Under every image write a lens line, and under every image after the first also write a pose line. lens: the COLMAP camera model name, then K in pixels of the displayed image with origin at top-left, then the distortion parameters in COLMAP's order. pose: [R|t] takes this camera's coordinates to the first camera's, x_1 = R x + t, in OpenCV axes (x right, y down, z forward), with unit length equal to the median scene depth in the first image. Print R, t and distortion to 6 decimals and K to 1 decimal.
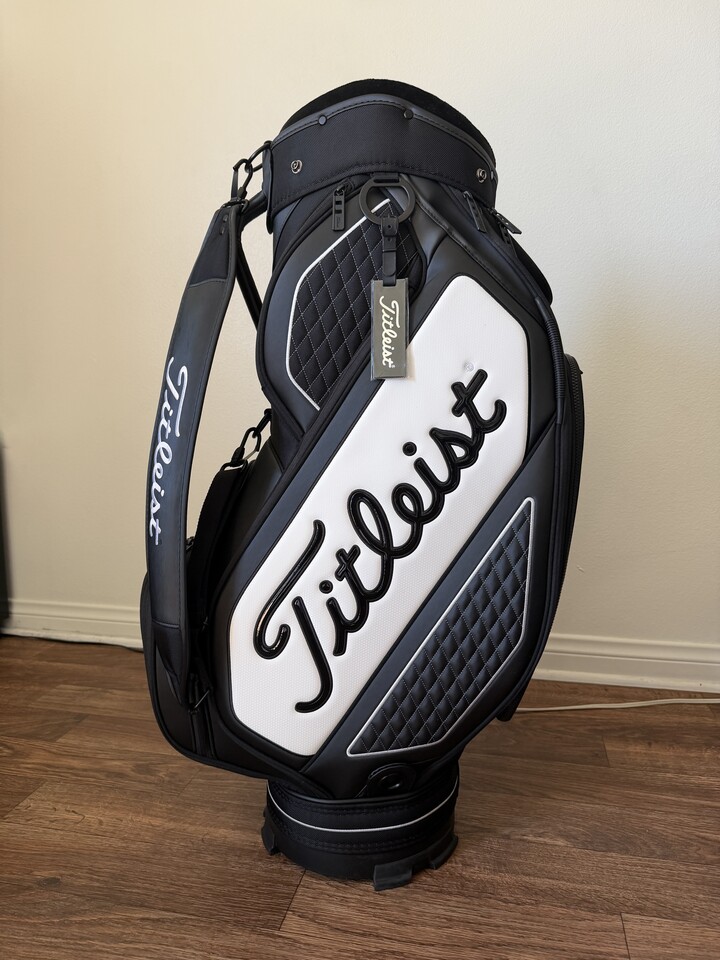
lens RADIAL K [[689.6, 0, 355.7], [0, 689.6, 479.5], [0, 0, 1]] dist [-0.004447, -0.005391]
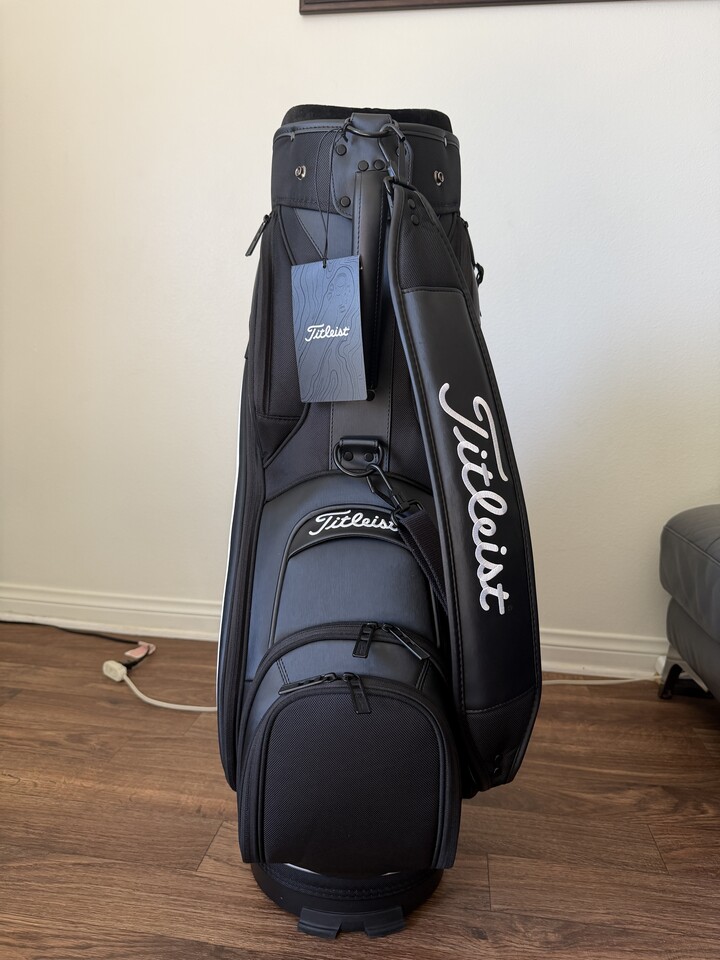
lens RADIAL K [[693.3, 0, 358.6], [0, 693.3, 479.4], [0, 0, 1]] dist [-0.006685, -0.005243]
pose [[0.995143, 0.035706, 0.091735, 0.023606], [-0.037468, 0.999144, 0.017558, -0.026171], [-0.091029, -0.020910, 0.995629, -0.132132]]
